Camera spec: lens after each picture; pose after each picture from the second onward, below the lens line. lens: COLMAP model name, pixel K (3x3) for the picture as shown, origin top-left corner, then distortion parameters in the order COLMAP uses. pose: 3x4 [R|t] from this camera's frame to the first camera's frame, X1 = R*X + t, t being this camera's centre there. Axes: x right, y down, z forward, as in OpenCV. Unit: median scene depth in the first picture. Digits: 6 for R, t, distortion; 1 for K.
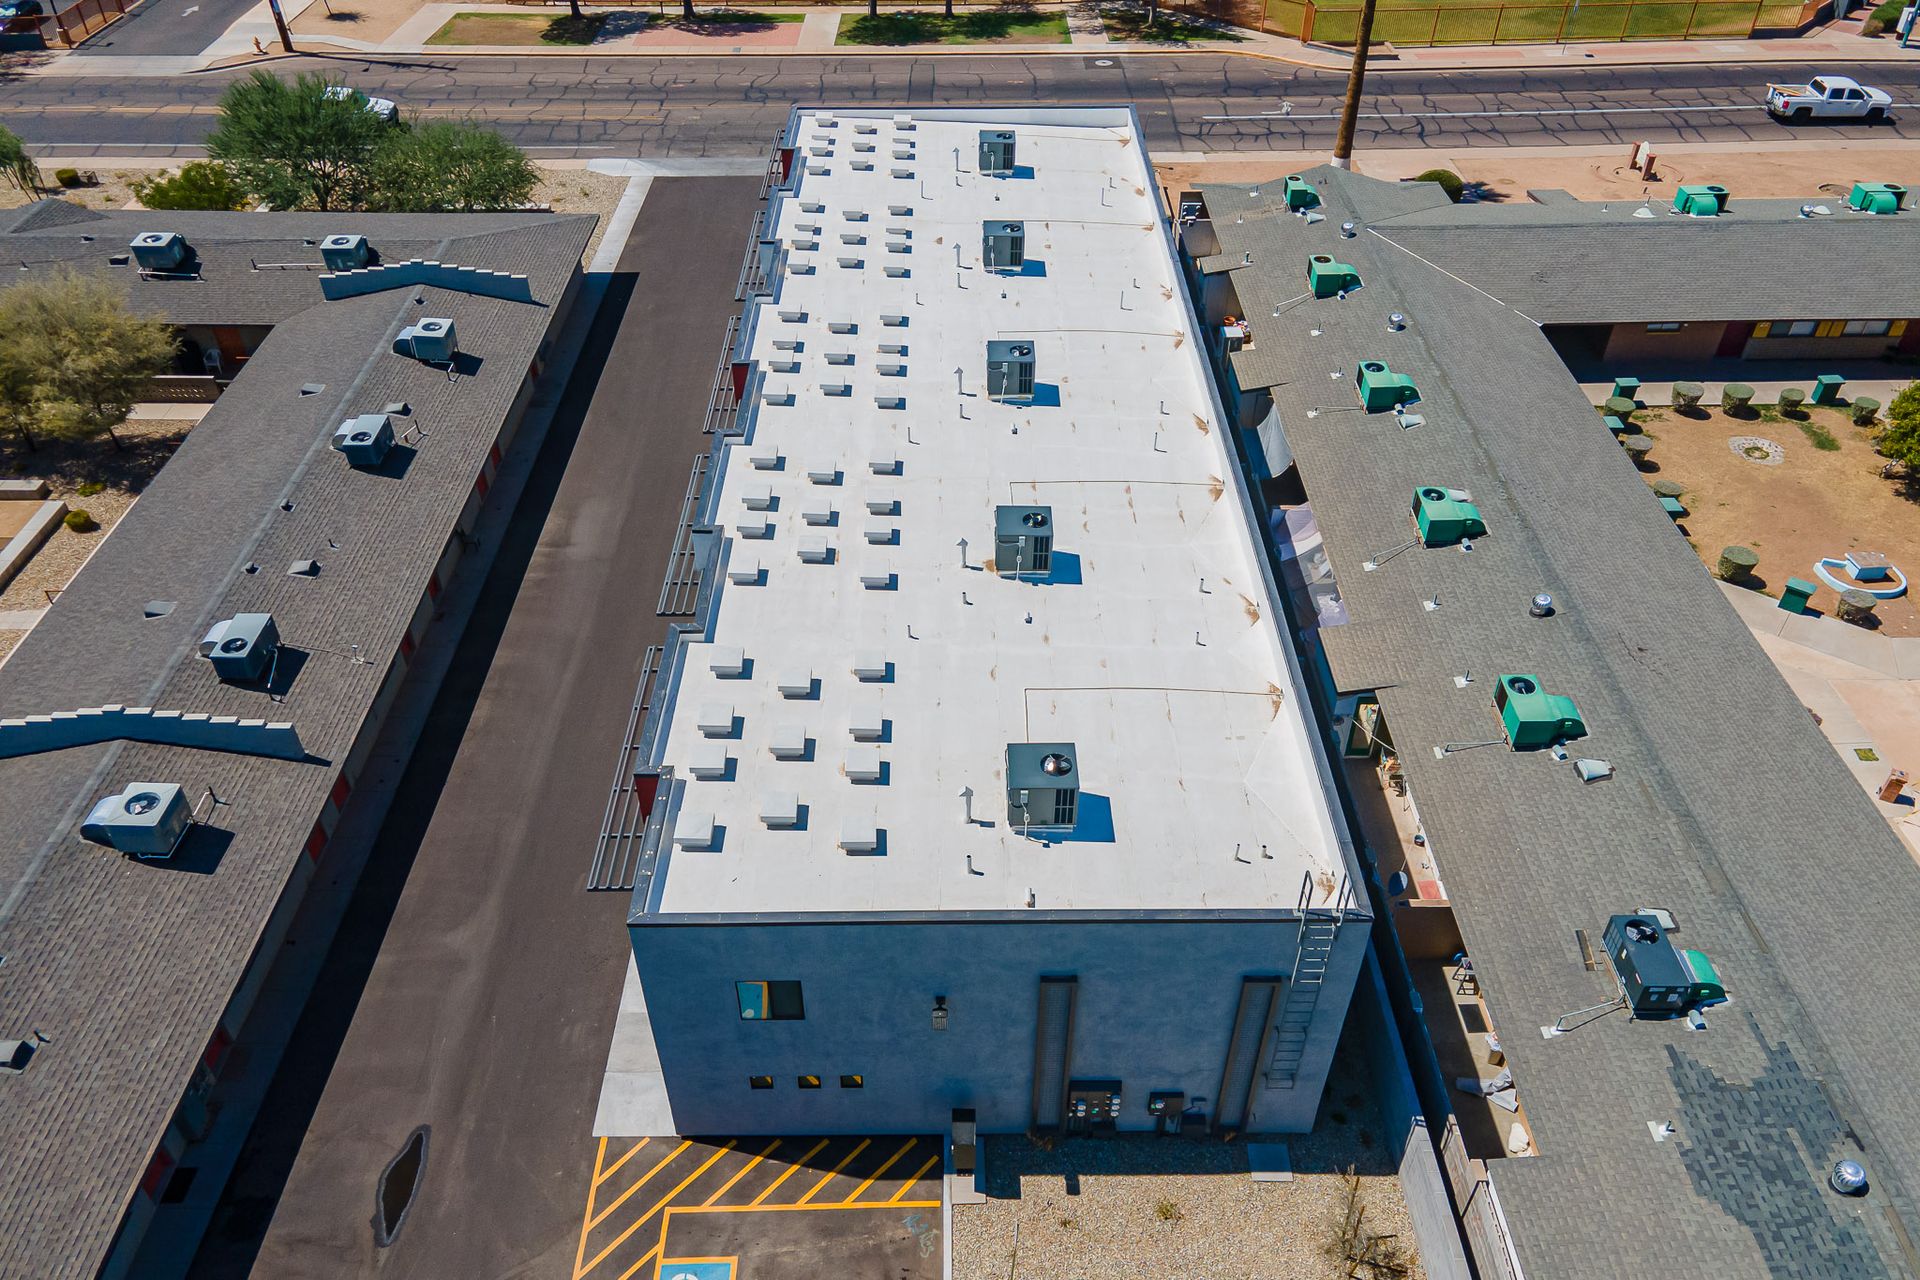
lens RADIAL K [[1406.7, 0, 956.0], [0, 1406.7, 643.6], [0, 0, 1]] dist [0.041074, 0.004999]
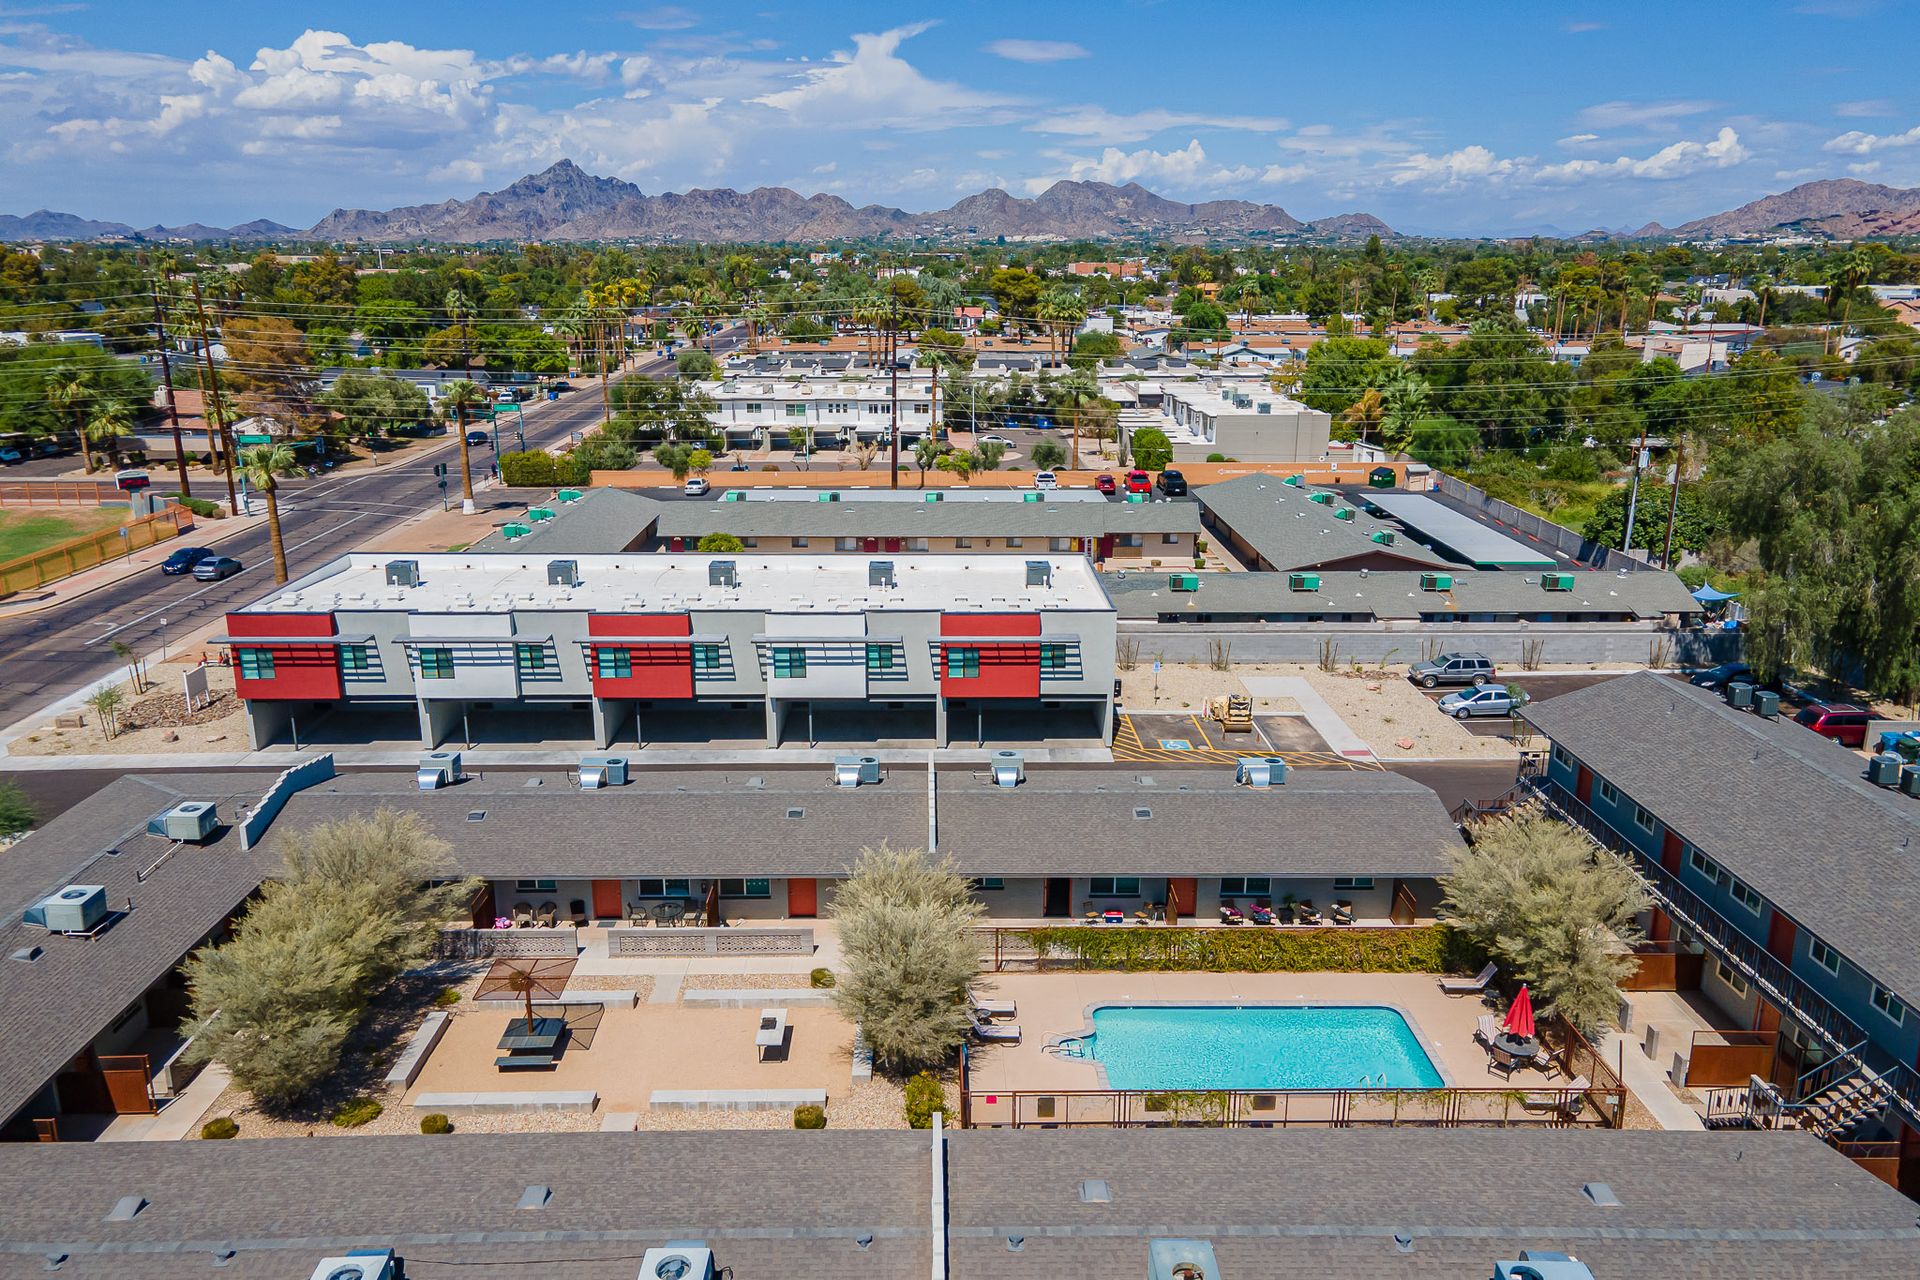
lens RADIAL K [[1400.4, 0, 955.9], [0, 1400.4, 636.1], [0, 0, 1]] dist [0.040737, 0.002094]
pose [[-0.013239, -0.263363, 0.964606, -2.469228], [0.633872, 0.743874, 0.211797, -0.463624], [-0.773325, 0.614241, 0.157090, 0.737273]]
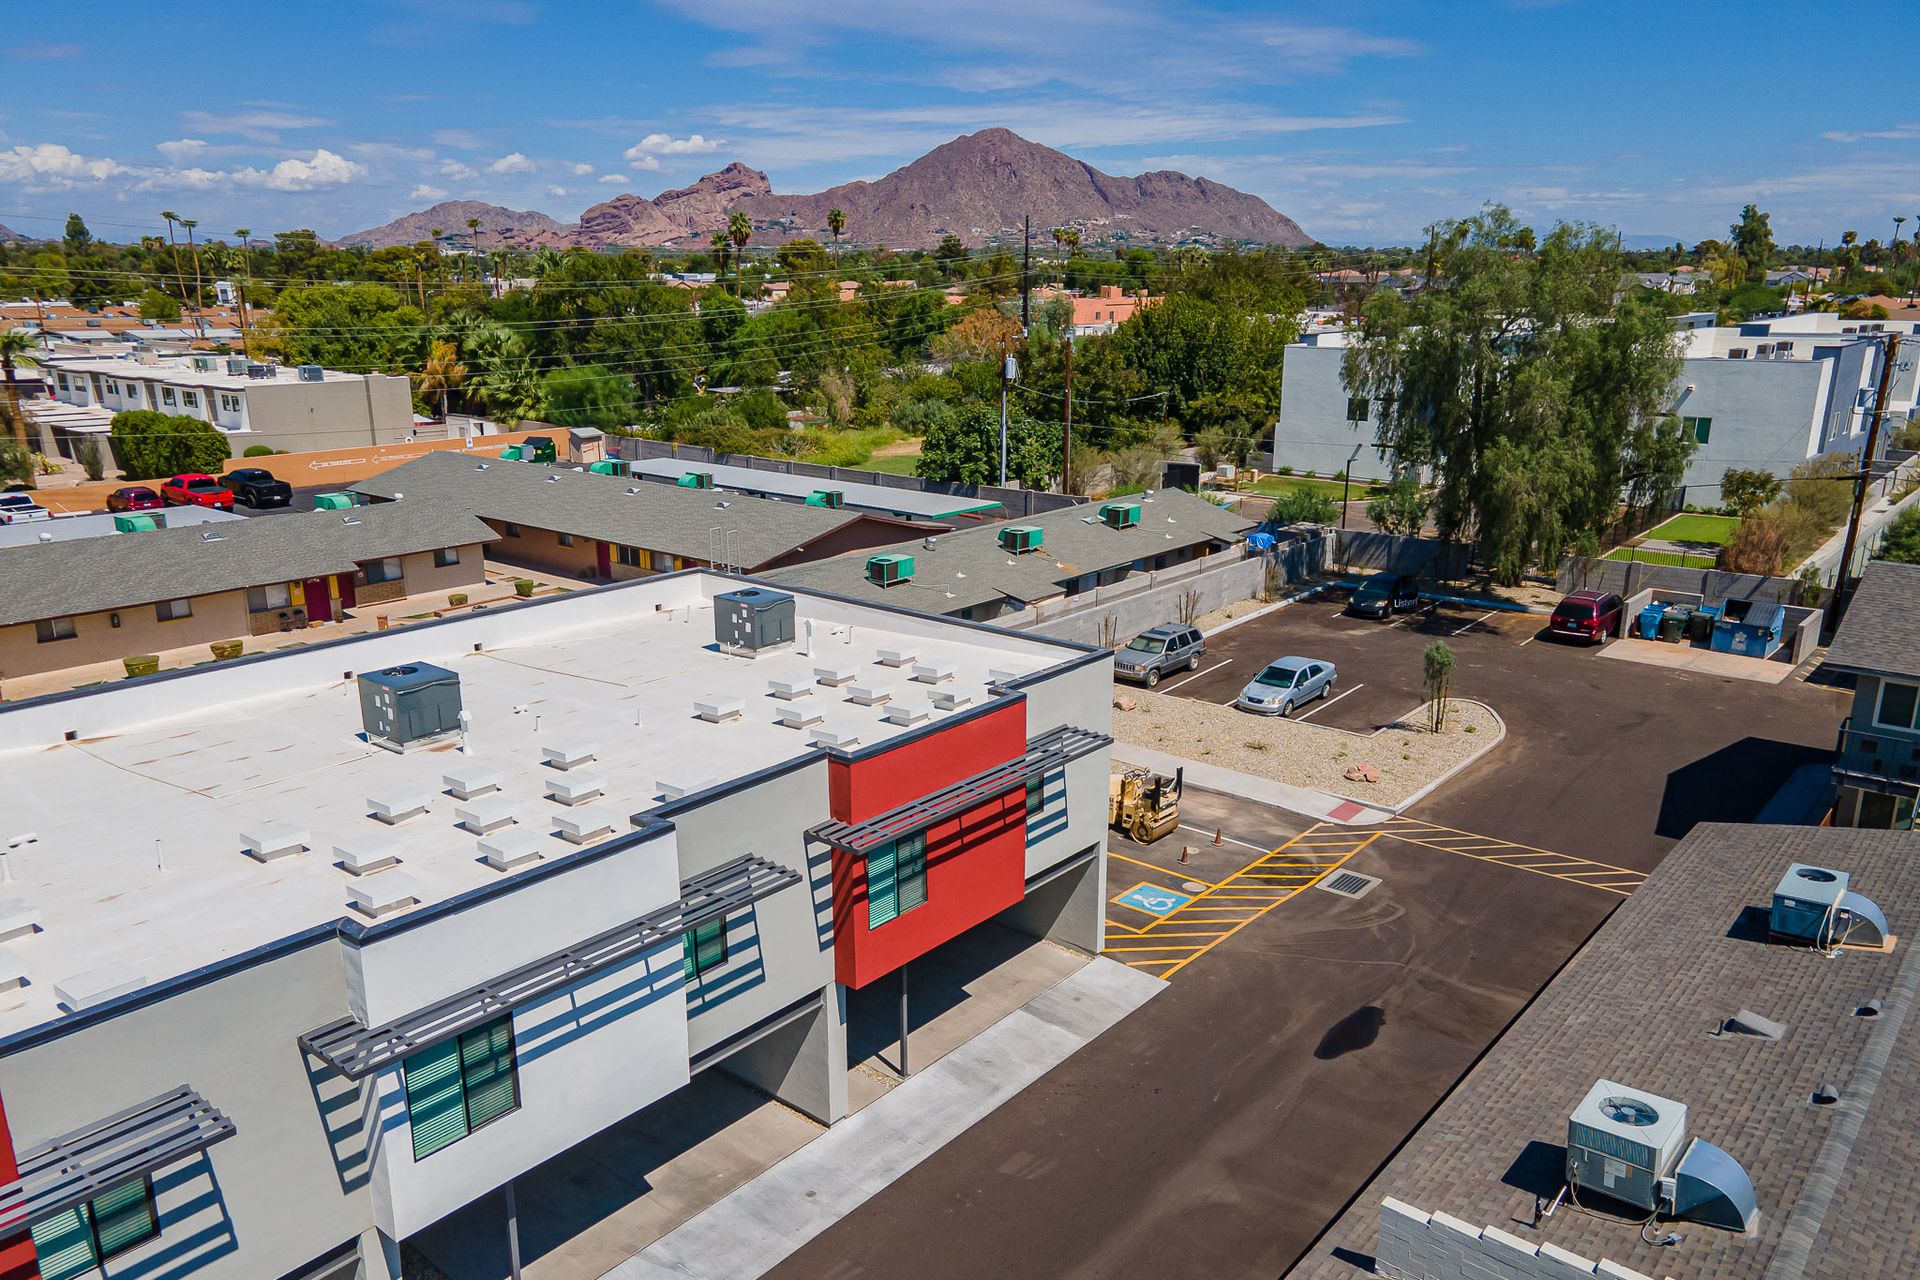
lens RADIAL K [[1406.7, 0, 956.0], [0, 1406.7, 643.6], [0, 0, 1]] dist [0.041074, 0.004999]
pose [[-0.763098, -0.166053, 0.624586, -0.759072], [0.411683, 0.620089, 0.667838, -0.571662], [-0.498195, 0.766757, -0.404827, 1.343414]]
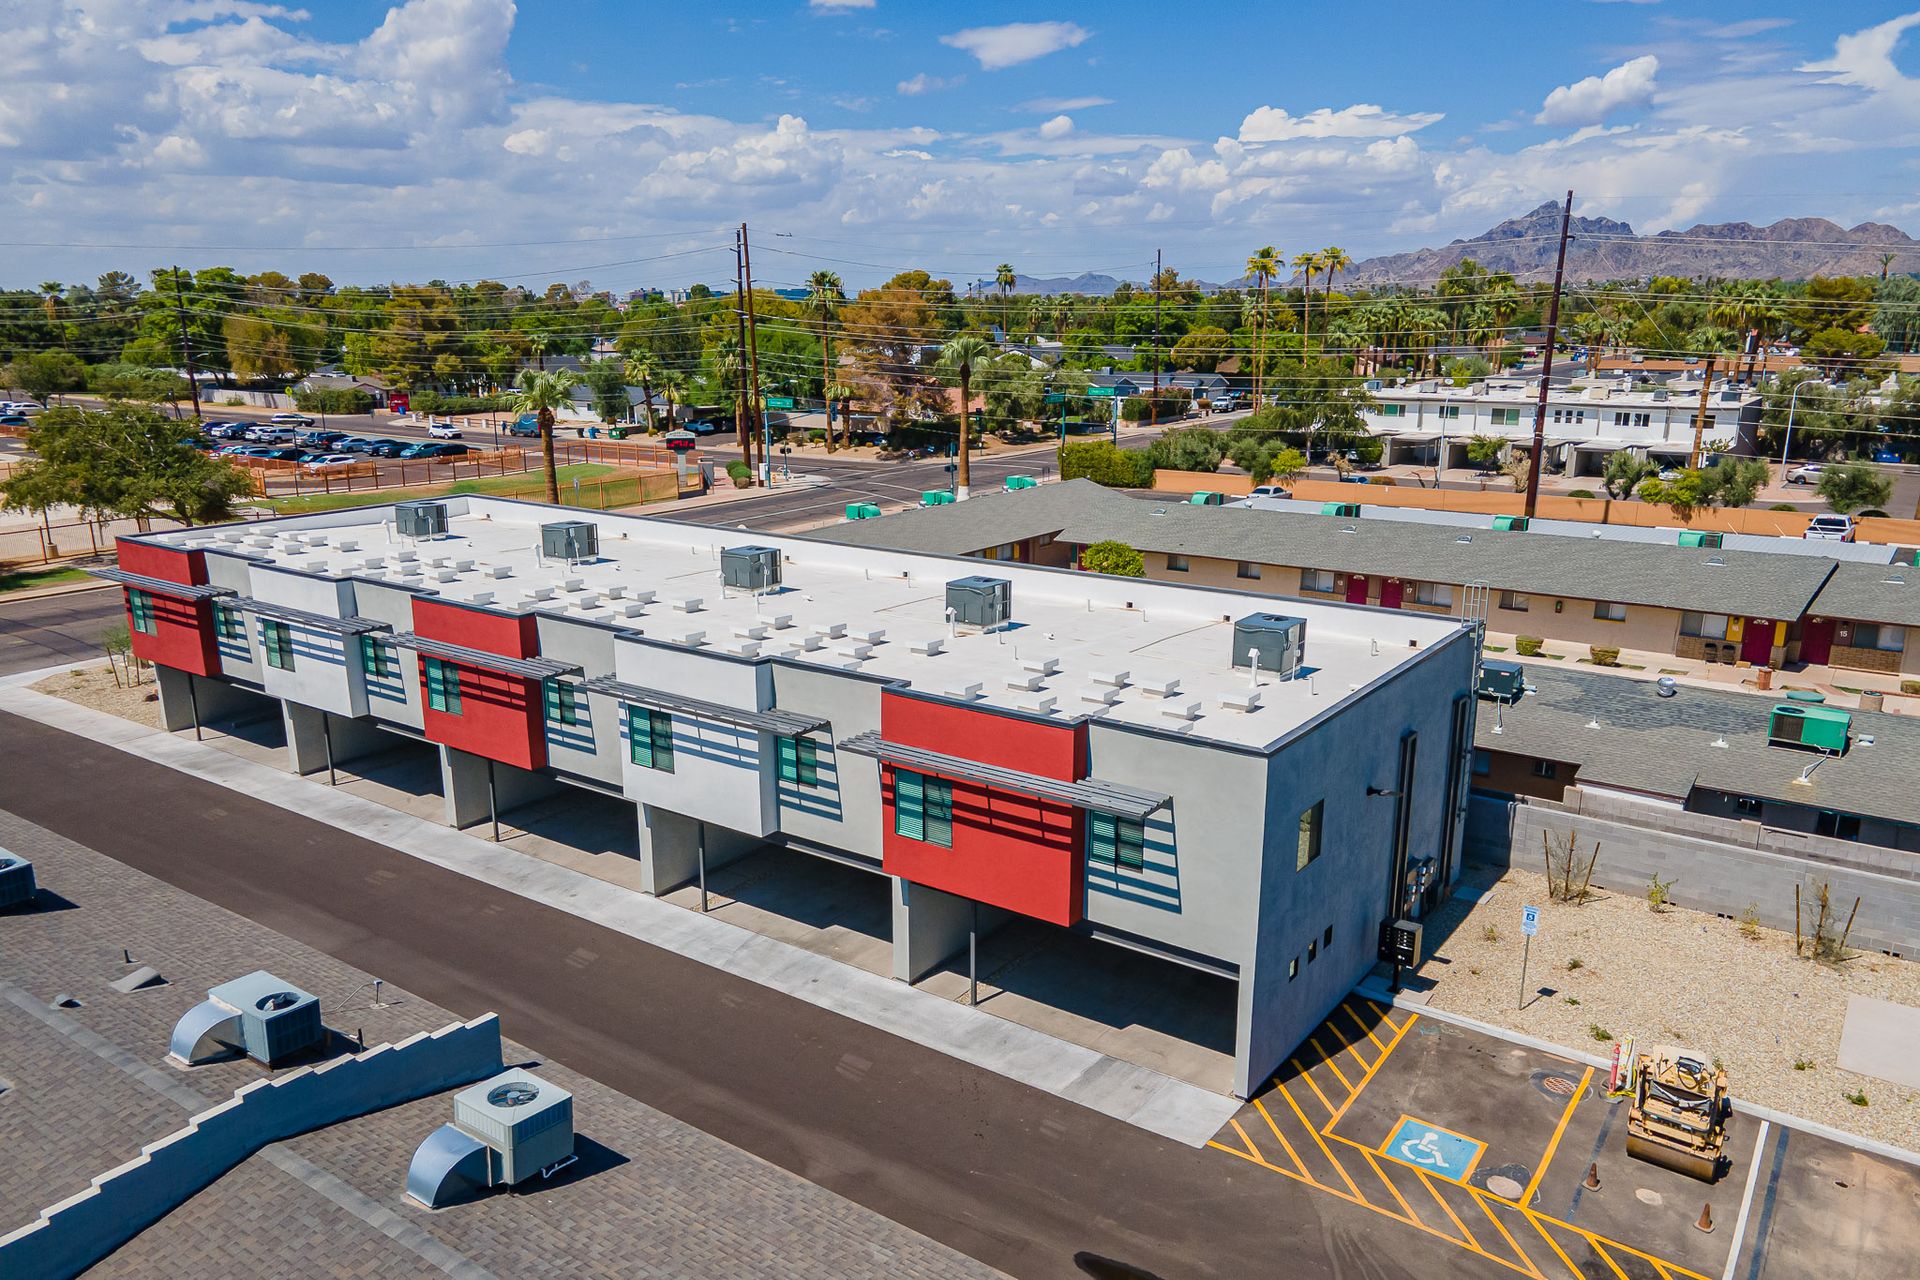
lens RADIAL K [[1403.0, 0, 953.4], [0, 1403.0, 665.5], [0, 0, 1]] dist [0.041346, 0.002174]
pose [[0.588929, -0.203250, 0.782210, -0.991495], [0.515839, 0.839606, -0.170213, 0.173227], [-0.622152, 0.503738, 0.599312, 0.438795]]
